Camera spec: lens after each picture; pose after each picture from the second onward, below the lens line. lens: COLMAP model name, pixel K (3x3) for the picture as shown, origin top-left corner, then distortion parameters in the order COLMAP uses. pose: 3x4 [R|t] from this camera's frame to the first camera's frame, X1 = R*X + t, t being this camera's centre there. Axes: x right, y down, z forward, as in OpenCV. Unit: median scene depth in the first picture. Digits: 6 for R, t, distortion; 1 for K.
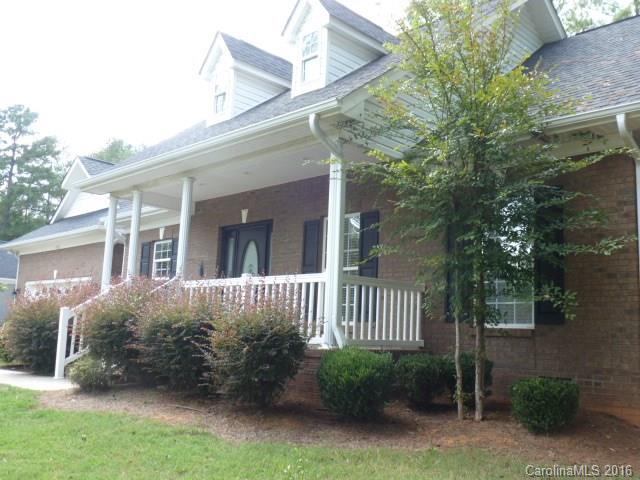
lens RADIAL K [[618.4, 0, 320.0], [0, 618.4, 240.0], [0, 0, 1]] dist [-0.000465, 0.000426]
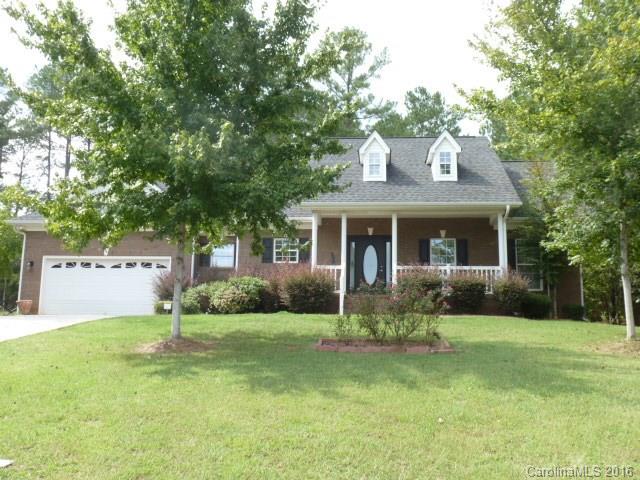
lens RADIAL K [[618.4, 0, 320.0], [0, 618.4, 240.0], [0, 0, 1]] dist [-0.000465, 0.000426]
pose [[0.770104, 0.091995, 0.631251, -1.370431], [-0.086589, 0.995463, -0.039438, 0.069792], [-0.632015, -0.024288, 0.774576, -0.303286]]
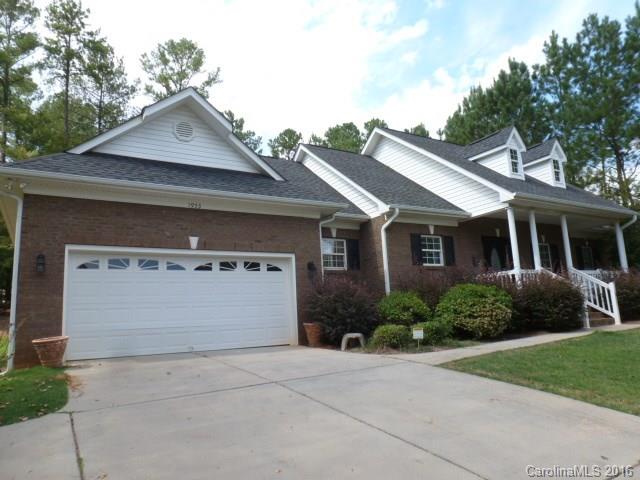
lens RADIAL K [[459.5, 0, 327.7], [0, 459.5, 240.8], [0, 0, 1]] dist [-0.045246, -0.001435]
pose [[0.241049, 0.124255, 0.962526, -1.413595], [-0.083275, 0.990761, -0.107045, 0.152727], [-0.966934, -0.054352, 0.249170, 1.135224]]
